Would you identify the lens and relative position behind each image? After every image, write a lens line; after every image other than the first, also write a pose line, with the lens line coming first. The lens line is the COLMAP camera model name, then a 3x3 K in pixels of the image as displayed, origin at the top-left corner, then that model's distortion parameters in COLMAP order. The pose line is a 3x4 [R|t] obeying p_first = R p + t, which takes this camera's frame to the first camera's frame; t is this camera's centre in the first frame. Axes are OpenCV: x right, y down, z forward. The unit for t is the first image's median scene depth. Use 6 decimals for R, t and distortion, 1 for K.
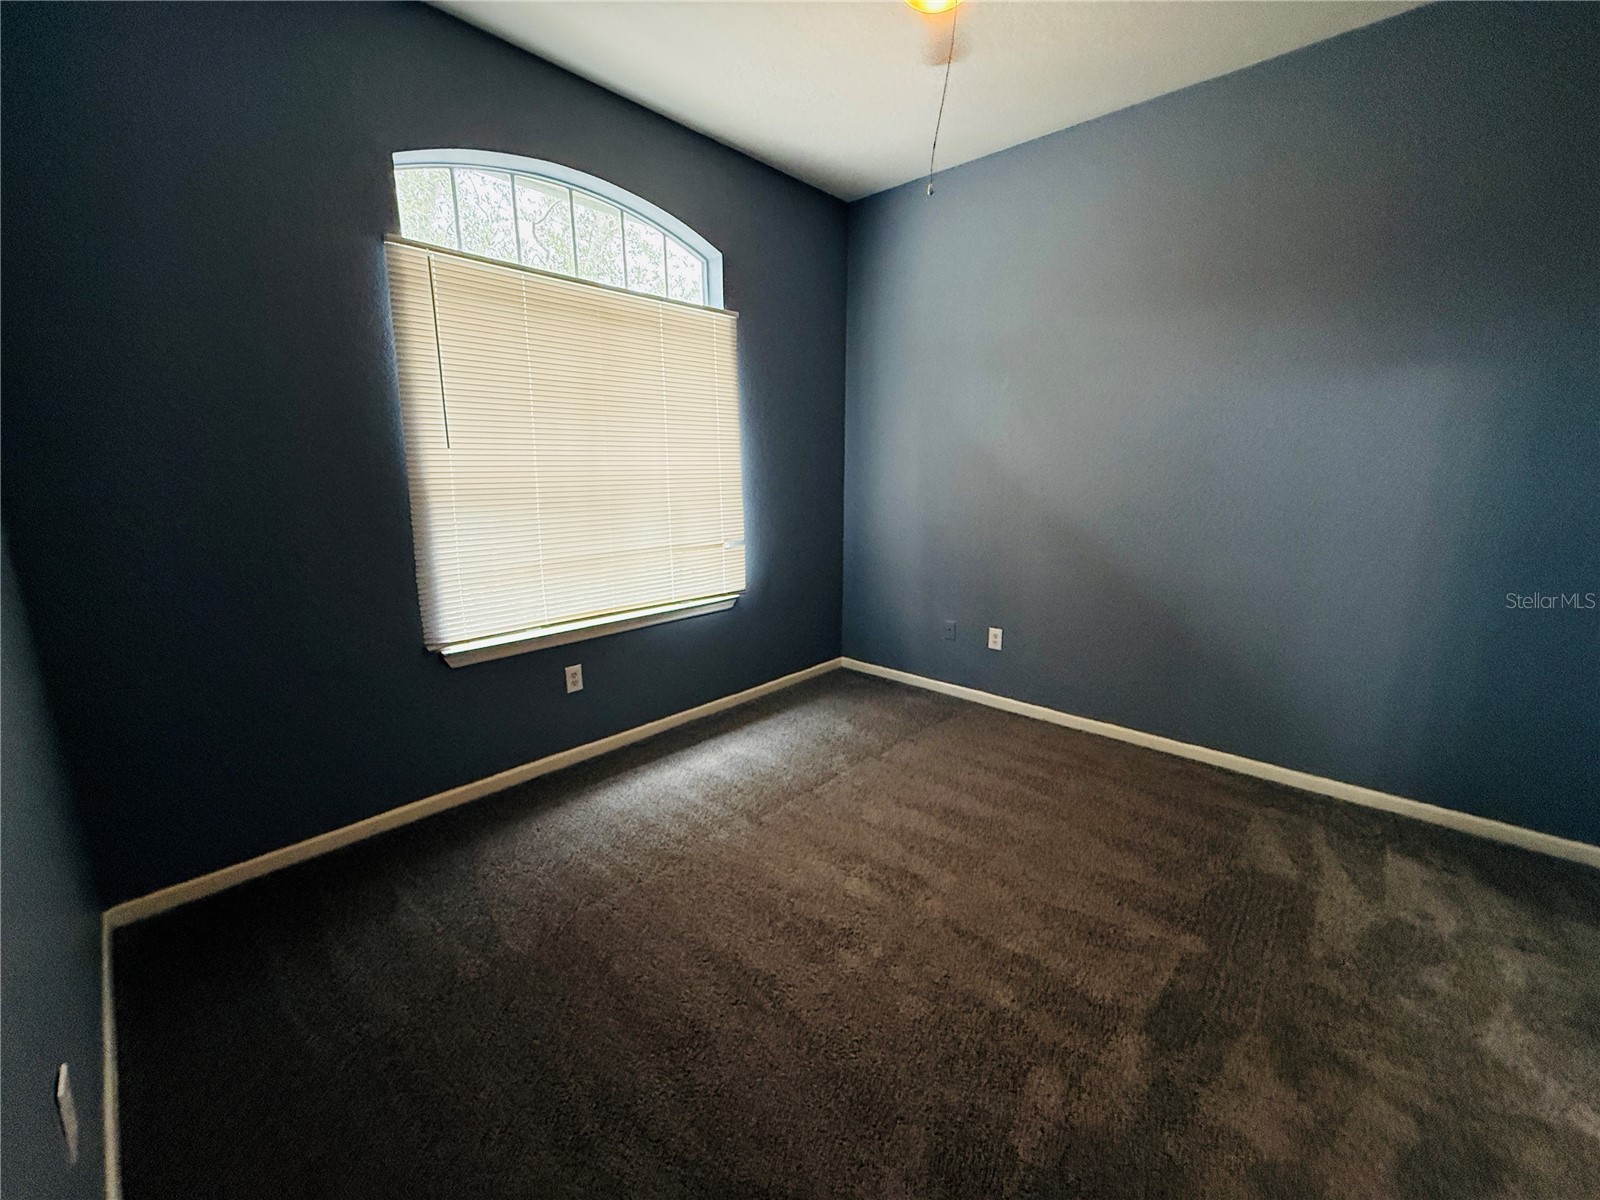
lens RADIAL K [[638.6, 0, 802.3], [0, 638.6, 594.7], [0, 0, 1]] dist [-0.000265, 0.000040]
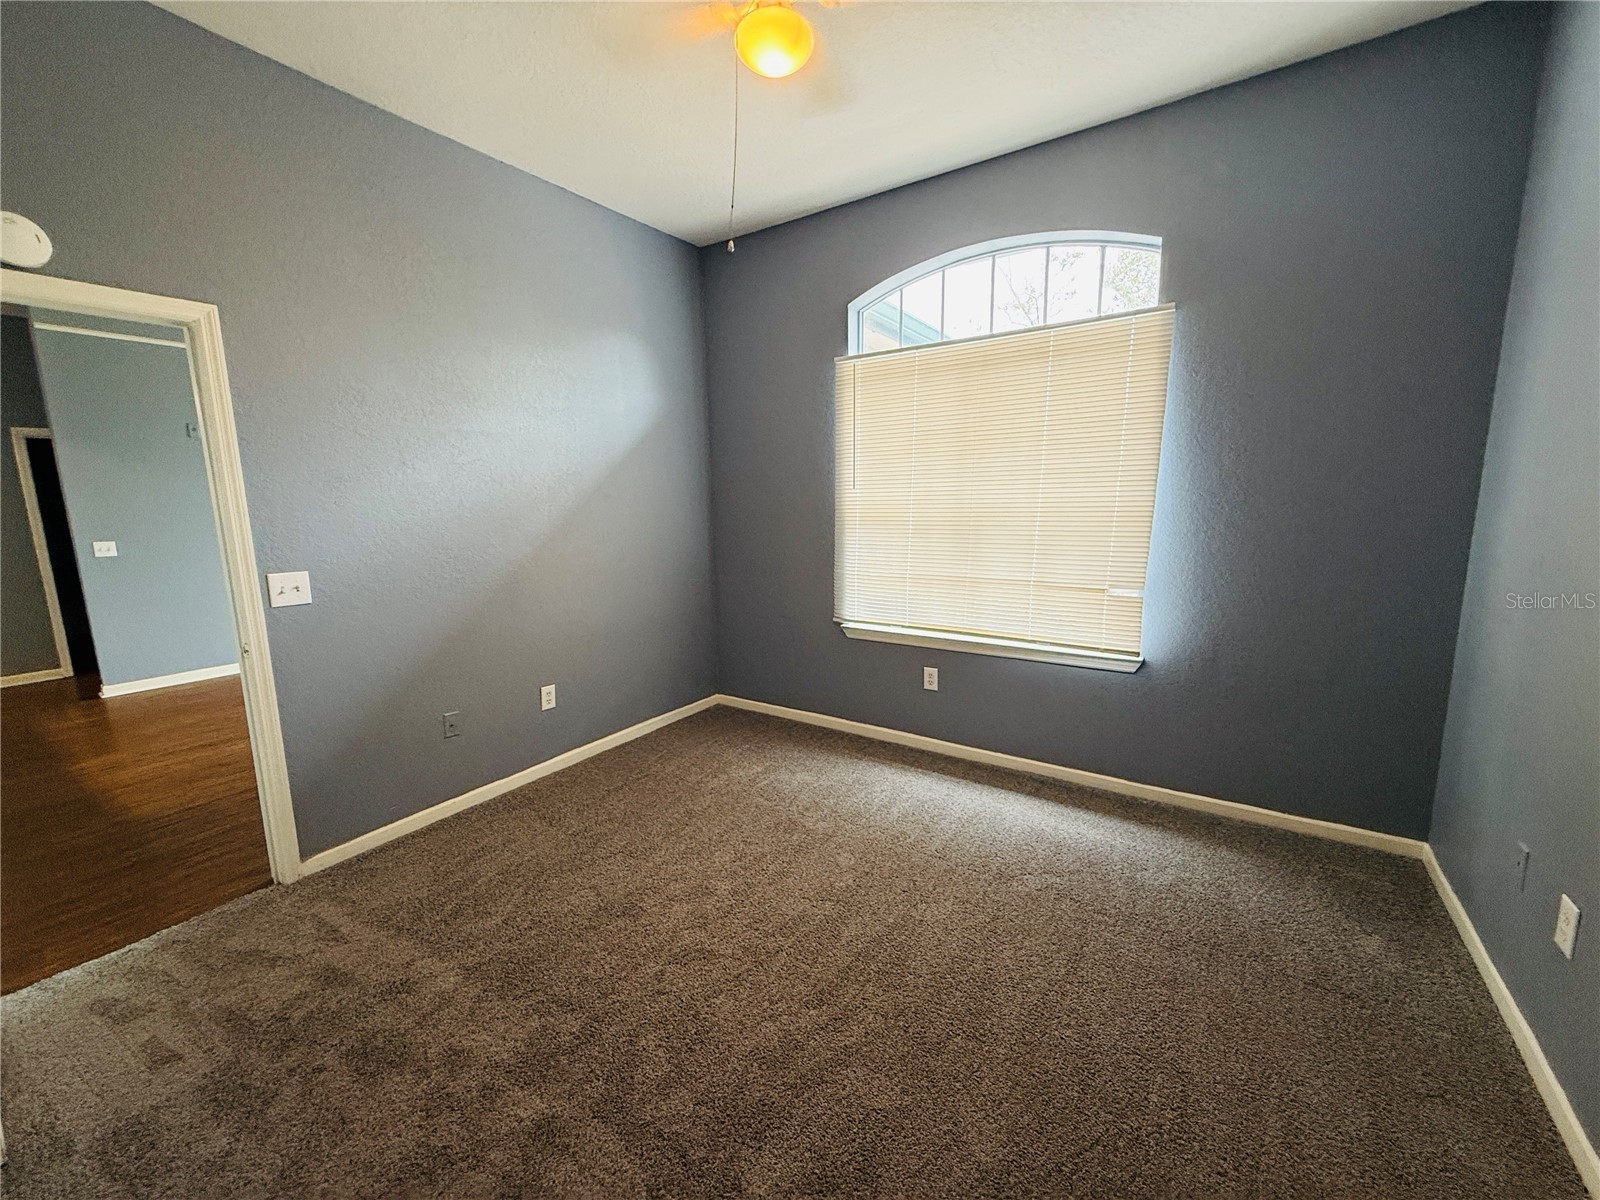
lens RADIAL K [[638.6, 0, 804.4], [0, 638.6, 601.4], [0, 0, 1]] dist [-0.000265, 0.000040]
pose [[0.150386, 0.149794, -0.977213, 0.734639], [-0.187671, 0.974807, 0.120544, -0.105412], [0.970651, 0.165266, 0.174710, 0.541128]]
